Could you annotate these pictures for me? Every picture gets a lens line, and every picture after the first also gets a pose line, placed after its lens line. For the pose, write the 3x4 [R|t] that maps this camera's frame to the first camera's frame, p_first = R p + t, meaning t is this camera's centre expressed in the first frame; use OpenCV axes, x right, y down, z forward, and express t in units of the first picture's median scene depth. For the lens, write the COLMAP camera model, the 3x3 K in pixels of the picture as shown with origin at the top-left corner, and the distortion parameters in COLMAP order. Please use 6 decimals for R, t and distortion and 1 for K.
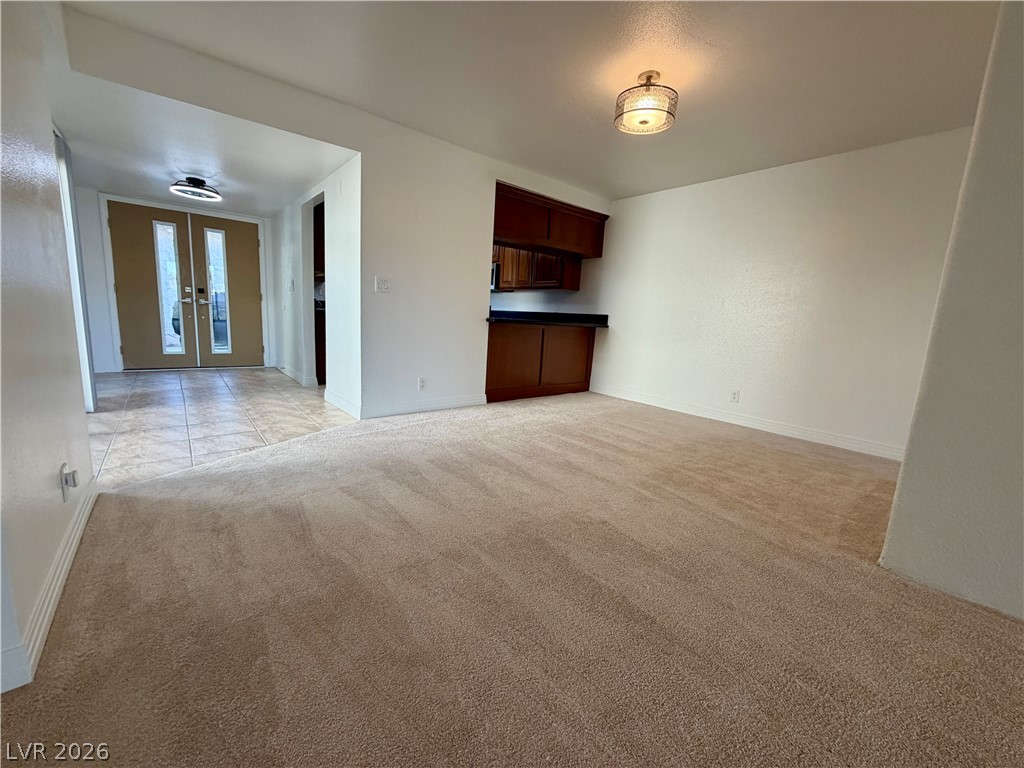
lens RADIAL K [[410.2, 0, 509.9], [0, 410.2, 379.6], [0, 0, 1]] dist [0.007866, 0.000068]
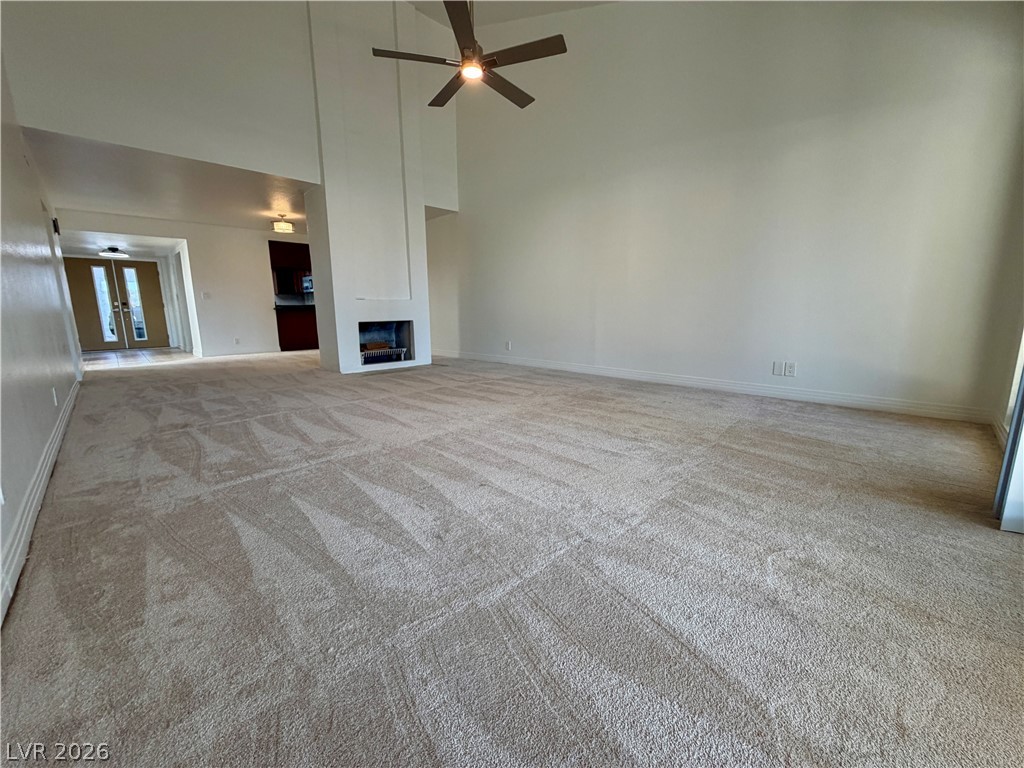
lens RADIAL K [[410.2, 0, 508.7], [0, 410.2, 384.2], [0, 0, 1]] dist [0.007866, 0.000068]
pose [[0.994426, -0.077239, 0.071769, 0.707247], [0.075761, 0.996859, 0.023085, 0.203576], [-0.073327, -0.017519, 0.997154, -0.855863]]
